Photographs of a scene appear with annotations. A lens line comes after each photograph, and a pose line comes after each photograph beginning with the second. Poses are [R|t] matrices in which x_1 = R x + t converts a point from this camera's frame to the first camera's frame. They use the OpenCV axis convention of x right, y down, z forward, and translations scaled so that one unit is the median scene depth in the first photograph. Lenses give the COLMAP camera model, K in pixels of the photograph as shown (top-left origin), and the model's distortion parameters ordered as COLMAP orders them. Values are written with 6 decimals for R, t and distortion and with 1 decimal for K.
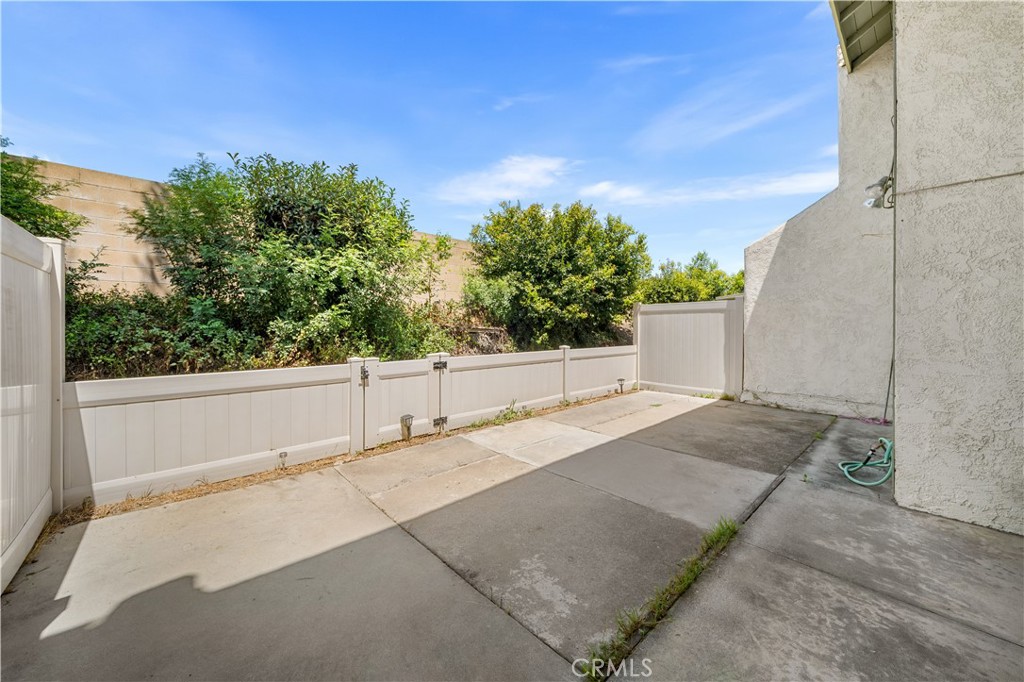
lens RADIAL K [[365.5, 0, 511.7], [0, 365.5, 333.7], [0, 0, 1]] dist [-0.000087, -0.003372]
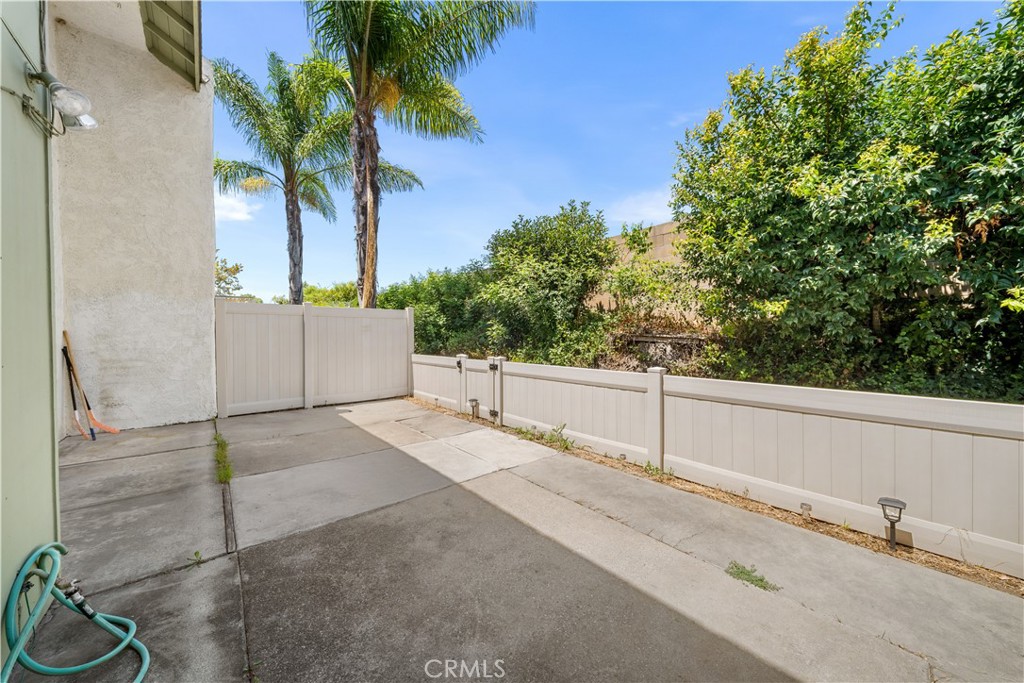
lens RADIAL K [[365.5, 0, 511.7], [0, 365.5, 334.2], [0, 0, 1]] dist [-0.000087, -0.003372]
pose [[-0.041016, -0.005909, -0.999141, 1.365500], [-0.016674, 0.999847, -0.005229, -0.021958], [0.999019, 0.016445, -0.041109, 1.500906]]
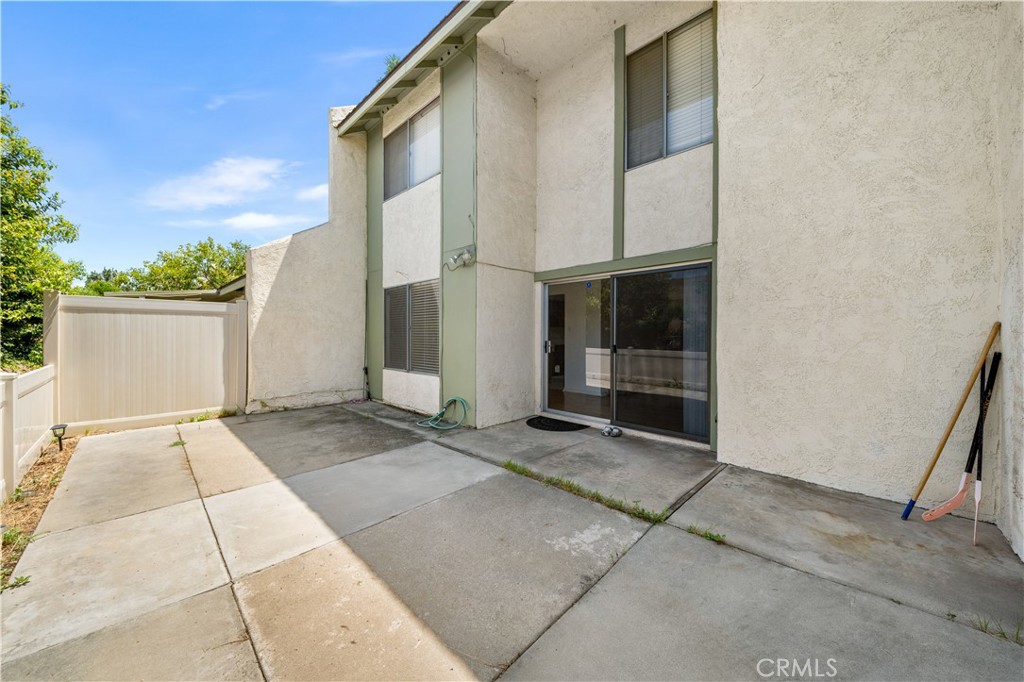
lens RADIAL K [[365.5, 0, 511.7], [0, 365.5, 333.7], [0, 0, 1]] dist [-0.000087, -0.003372]
pose [[-0.058183, 0.003543, 0.998300, -0.644619], [0.018805, 0.999820, -0.002452, -0.004725], [-0.998129, 0.018630, -0.058239, 0.740381]]
